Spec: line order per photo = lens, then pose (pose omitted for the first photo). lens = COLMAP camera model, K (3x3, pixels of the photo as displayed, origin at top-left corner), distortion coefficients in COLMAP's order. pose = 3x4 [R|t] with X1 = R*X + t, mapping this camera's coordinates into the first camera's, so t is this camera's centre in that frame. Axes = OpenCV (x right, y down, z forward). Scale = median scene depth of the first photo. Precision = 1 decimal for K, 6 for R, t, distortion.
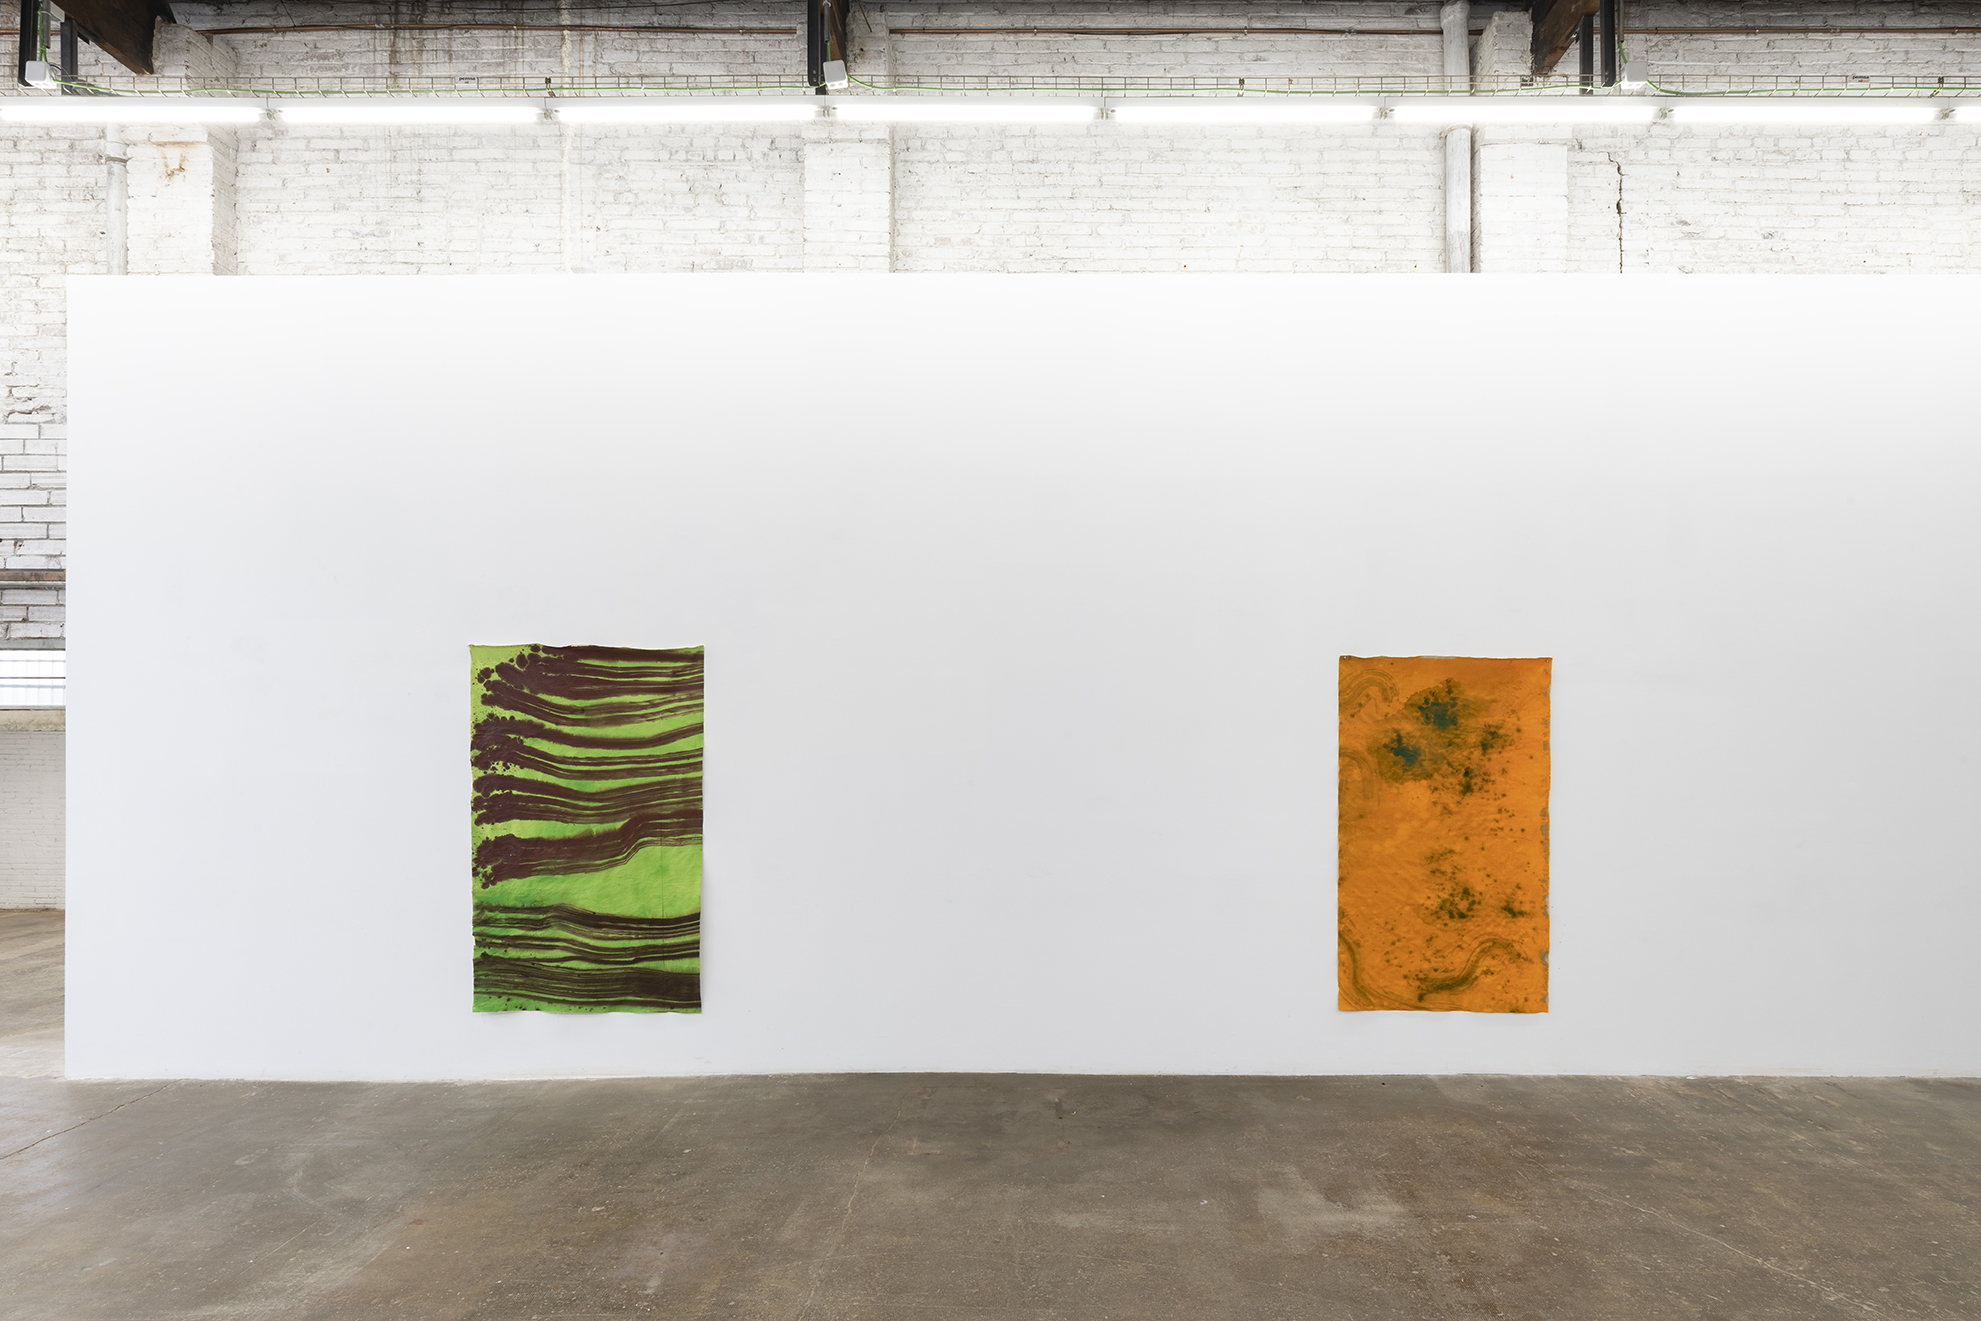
lens RADIAL K [[982.6, 0, 1022.5], [0, 982.6, 729.3], [0, 0, 1]] dist [0.002928, -0.000839]
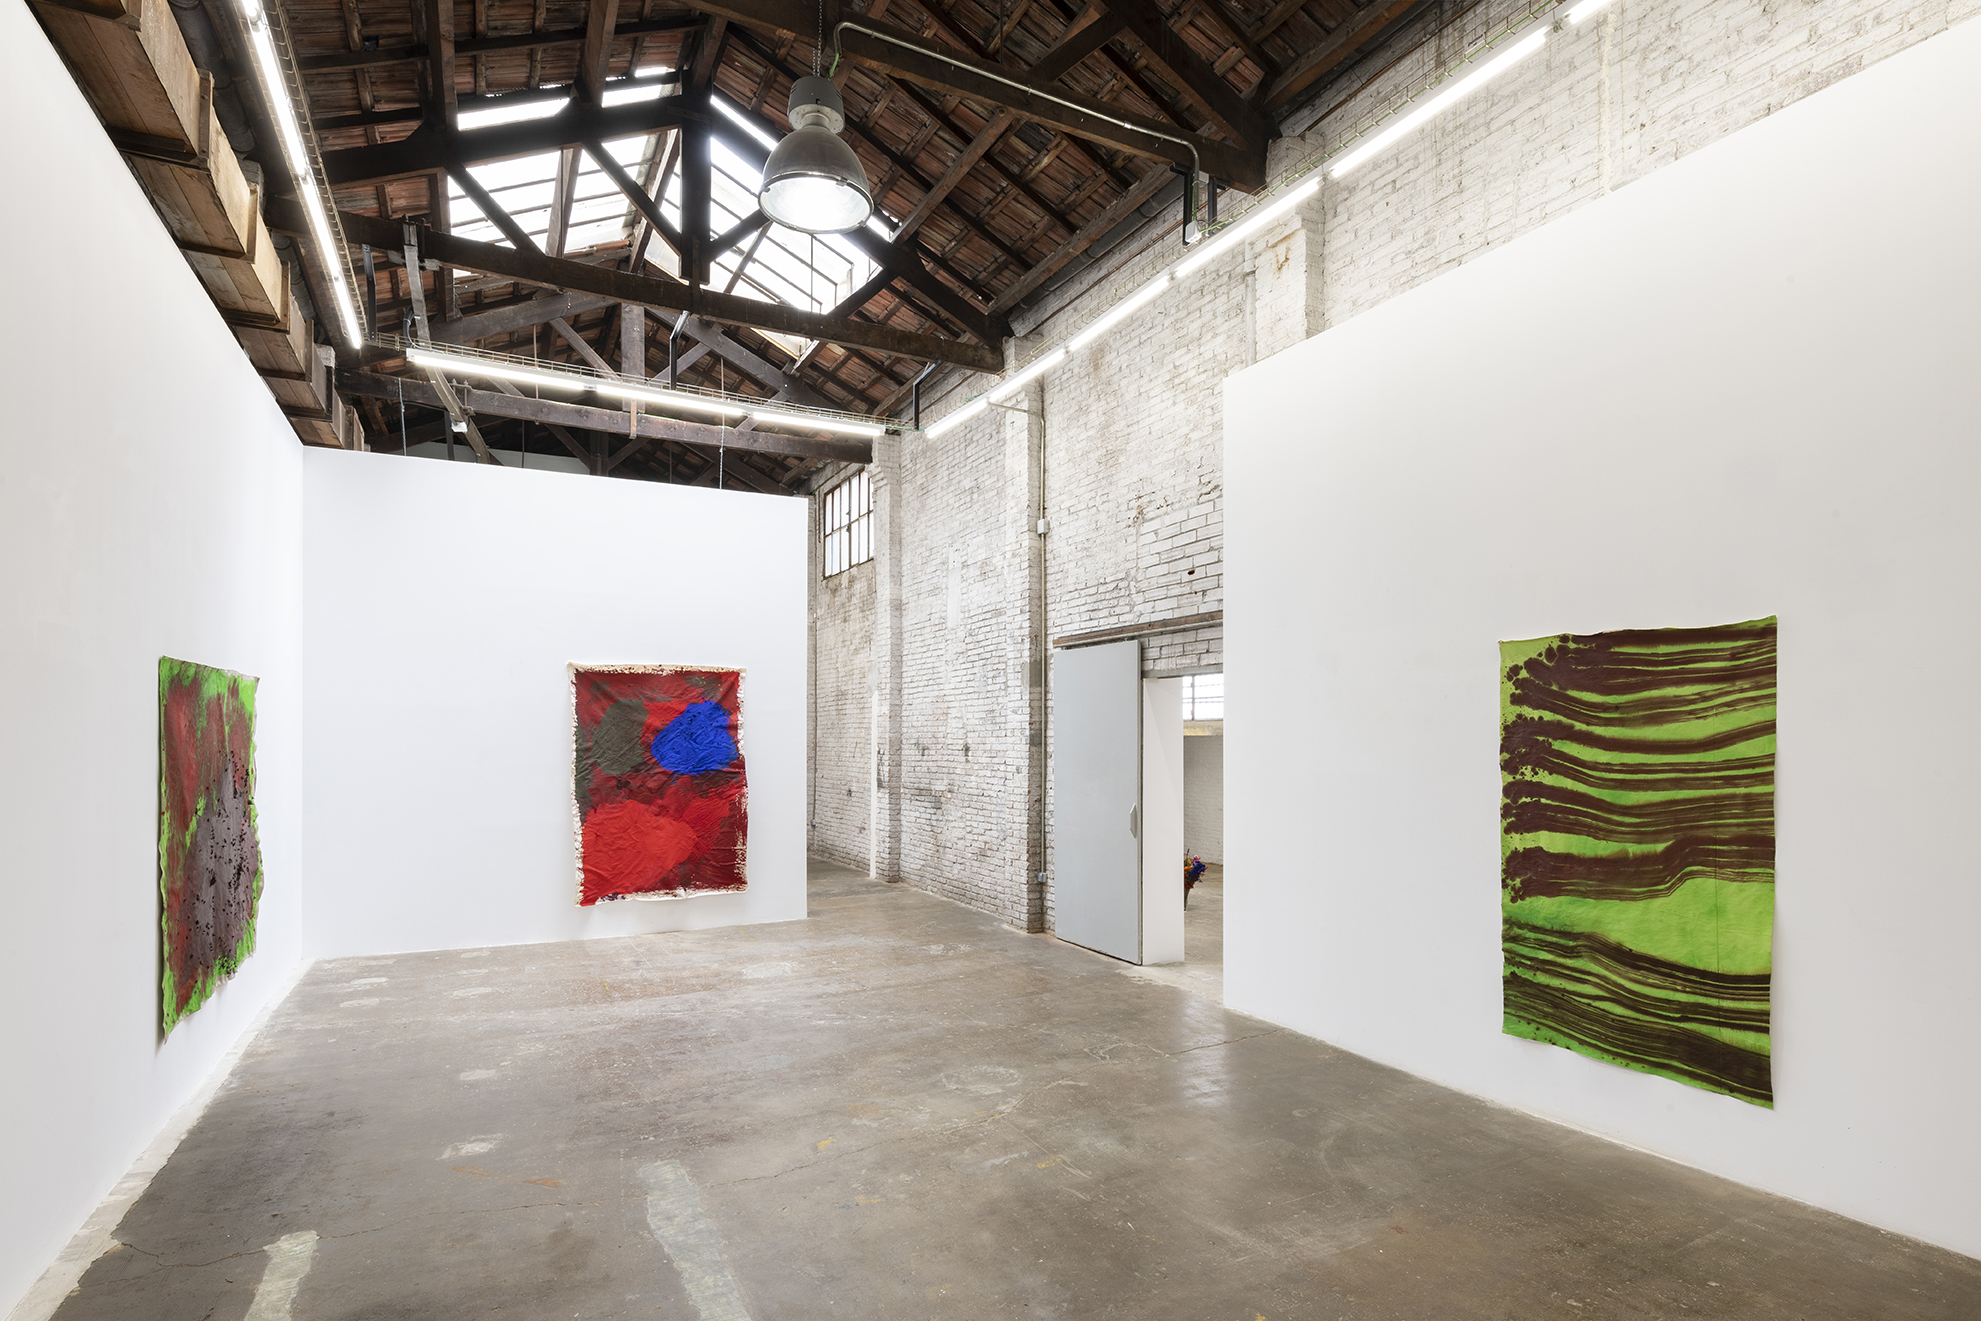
lens RADIAL K [[1031.7, 0, 1021.4], [0, 1031.7, 740.5], [0, 0, 1]] dist [0.000693, -0.002416]
pose [[0.482421, -0.000900, -0.875939, 0.081661], [0.009454, 0.999947, 0.004179, 0.000326], [0.875889, -0.010297, 0.482403, 0.125358]]
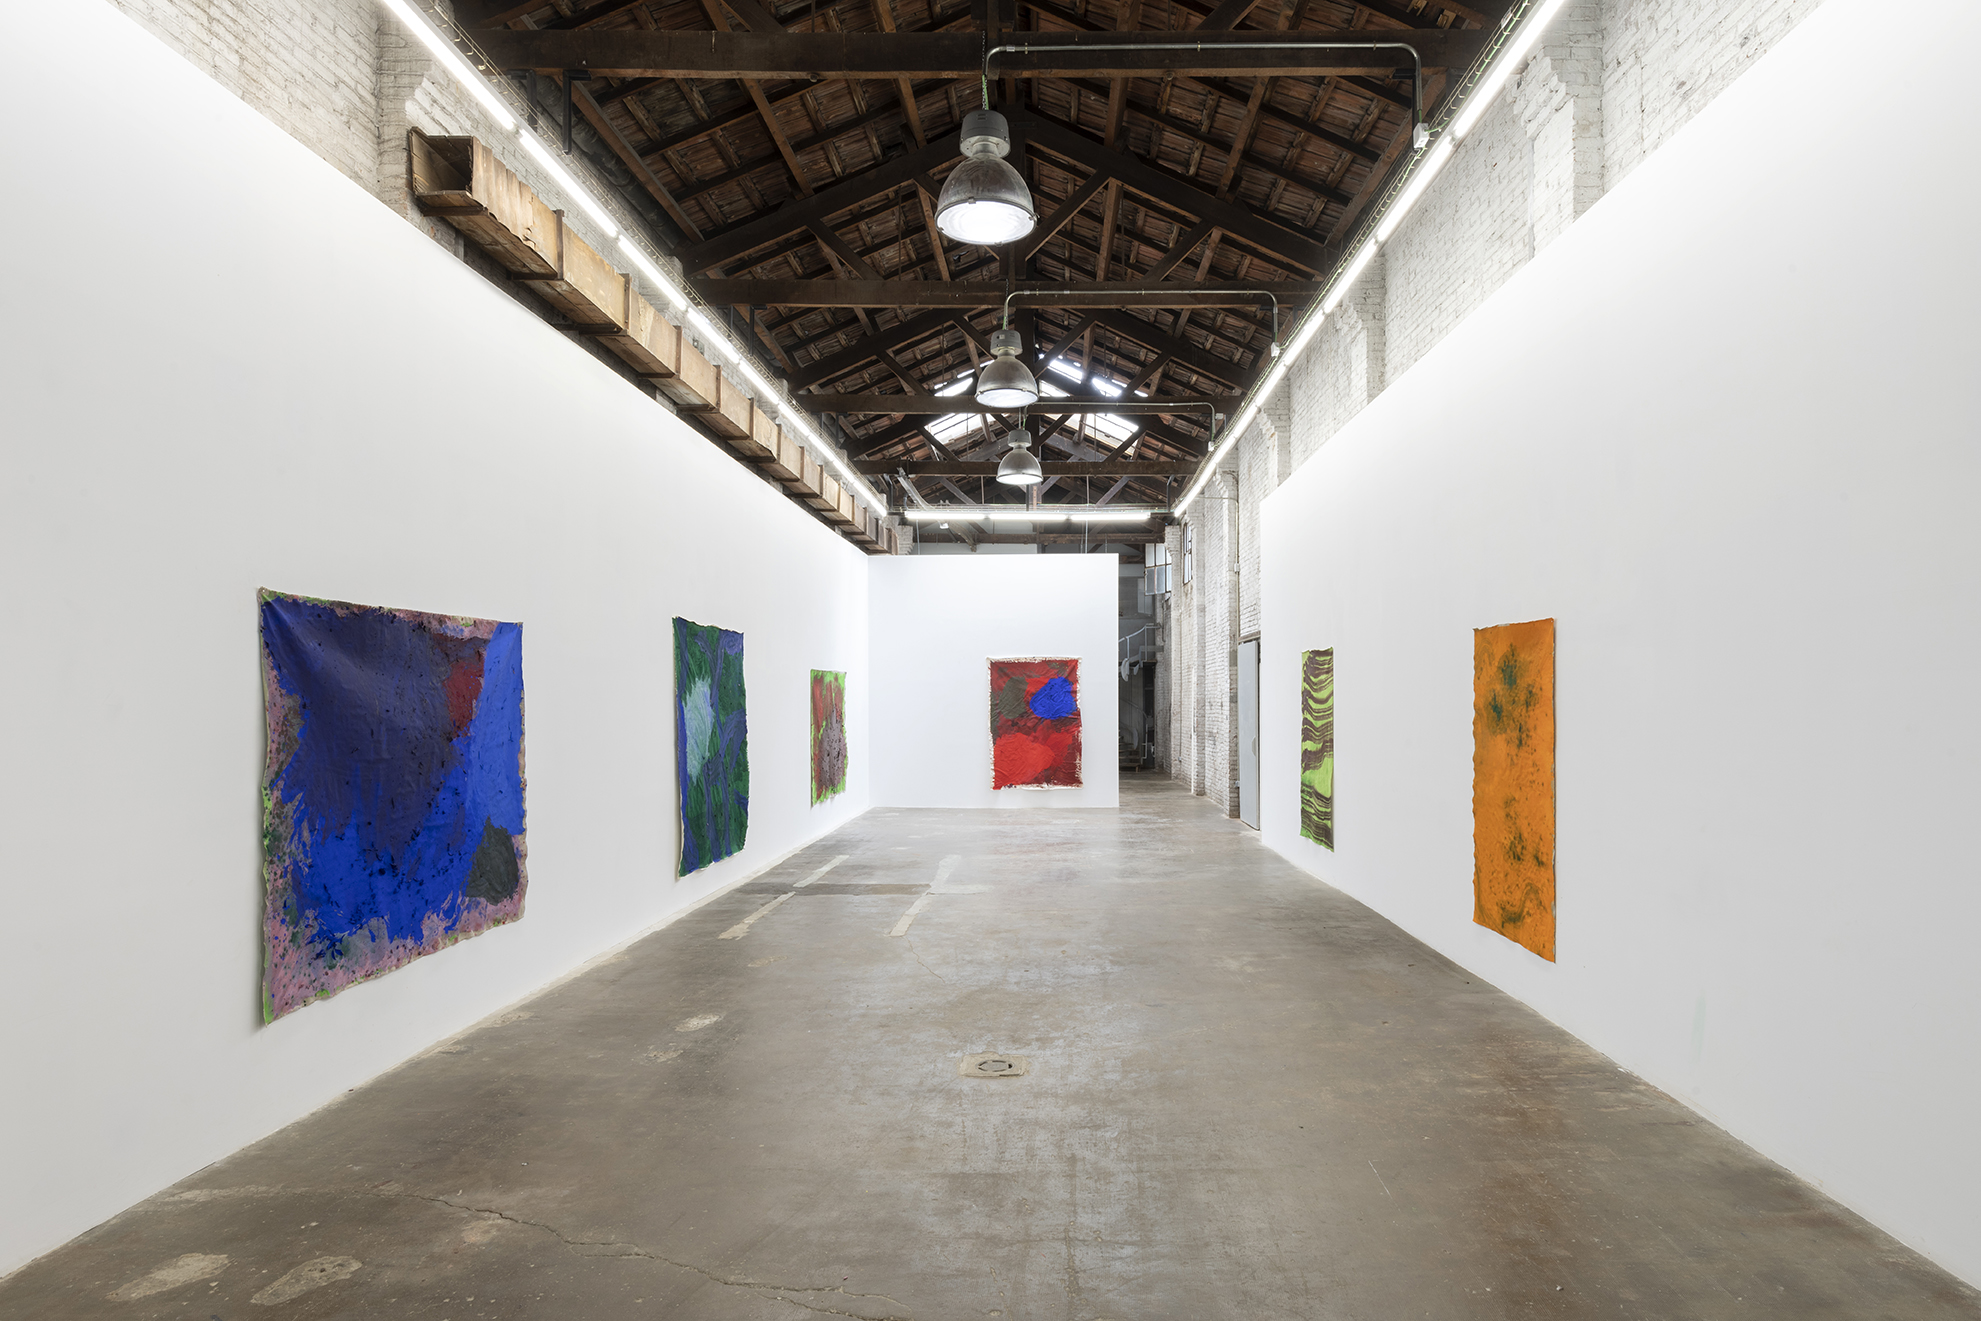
lens RADIAL K [[1098.8, 0, 1035.2], [0, 1098.8, 710.1], [0, 0, 1]] dist [-0.002103, -0.001519]
pose [[0.001235, 0.007613, -0.999970, 1.674393], [0.010376, 0.999917, 0.007626, 0.008788], [0.999945, -0.010385, 0.001156, 0.455735]]
